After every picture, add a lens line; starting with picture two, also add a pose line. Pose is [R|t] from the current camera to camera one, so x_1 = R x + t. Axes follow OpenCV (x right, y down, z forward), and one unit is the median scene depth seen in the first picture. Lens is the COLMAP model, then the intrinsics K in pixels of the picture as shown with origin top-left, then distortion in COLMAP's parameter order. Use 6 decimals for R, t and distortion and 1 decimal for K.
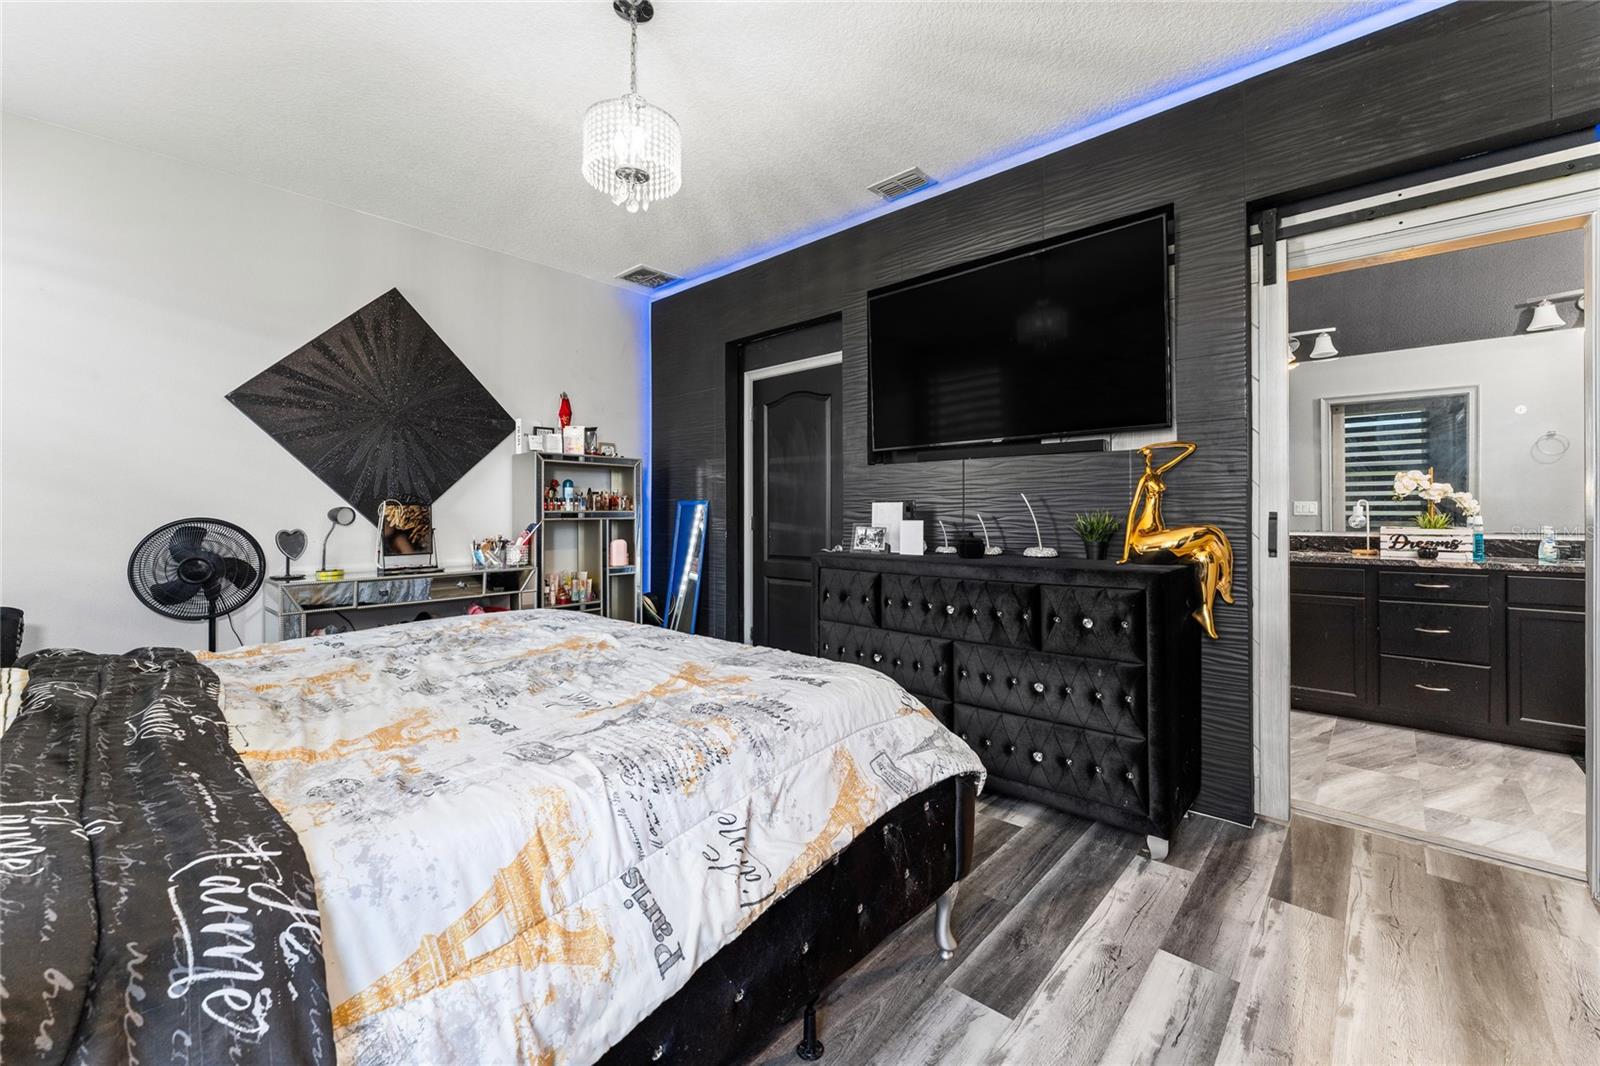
lens RADIAL K [[643.9, 0, 803.7], [0, 643.9, 517.8], [0, 0, 1]] dist [-0.000150, 0.000109]
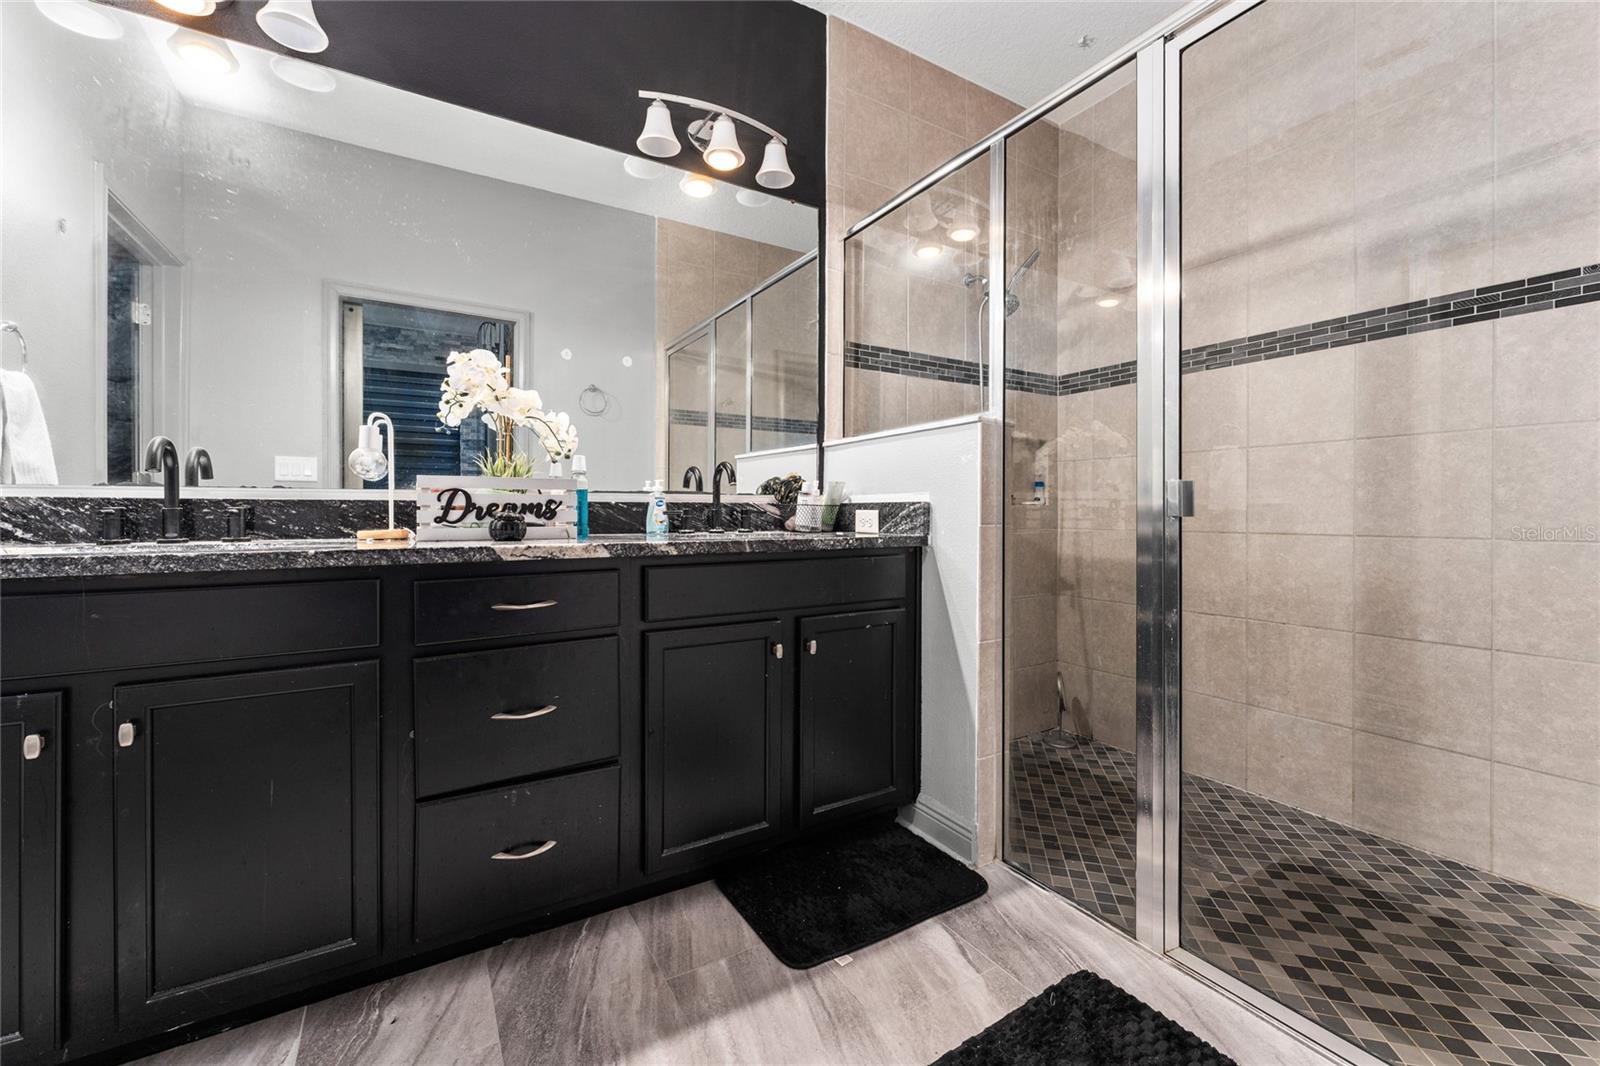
lens RADIAL K [[643.9, 0, 803.7], [0, 643.9, 517.8], [0, 0, 1]] dist [-0.000150, 0.000109]
pose [[0.292630, -0.008709, 0.956186, 0.585664], [0.005702, 0.999957, 0.007363, 0.043540], [-0.956209, 0.003297, 0.292667, 0.655475]]
